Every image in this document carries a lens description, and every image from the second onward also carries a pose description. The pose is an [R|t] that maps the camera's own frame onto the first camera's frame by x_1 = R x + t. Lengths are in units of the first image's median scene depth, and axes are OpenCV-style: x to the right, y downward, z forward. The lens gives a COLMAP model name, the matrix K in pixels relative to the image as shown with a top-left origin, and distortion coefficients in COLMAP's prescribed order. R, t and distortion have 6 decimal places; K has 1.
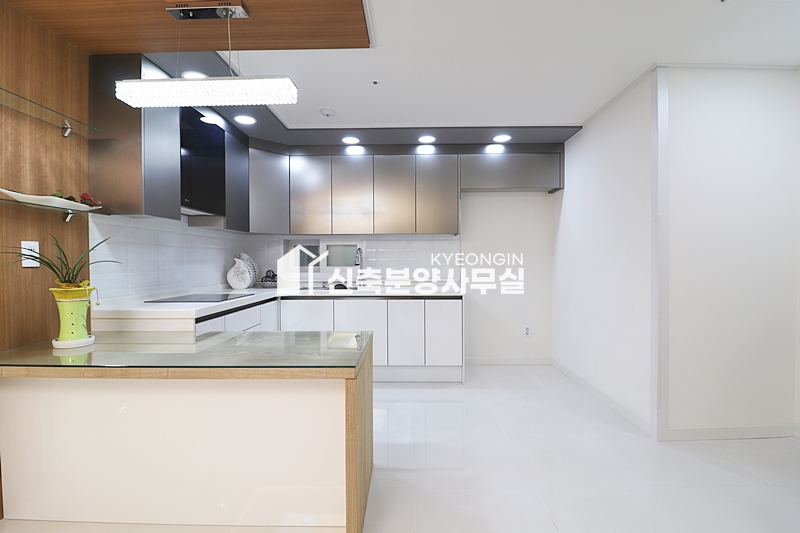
lens RADIAL K [[356.4, 0, 400.0], [0, 356.4, 266.5], [0, 0, 1]] dist [-0.053176, 0.000028]
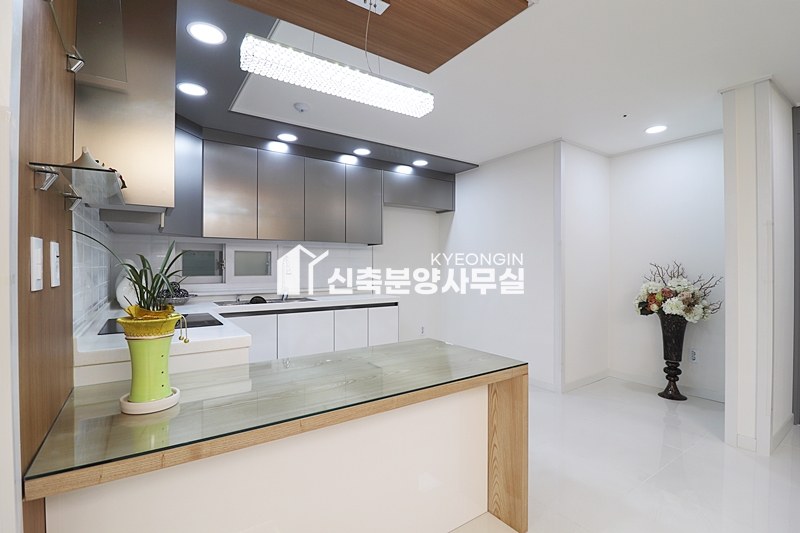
lens RADIAL K [[373.6, 0, 404.0], [0, 373.6, 265.8], [0, 0, 1]] dist [-0.002163, -0.001141]
pose [[0.806406, 0.006417, 0.591327, -0.438275], [0.003164, 0.999880, -0.015165, -0.011368], [-0.591354, 0.014100, 0.806289, 0.053284]]
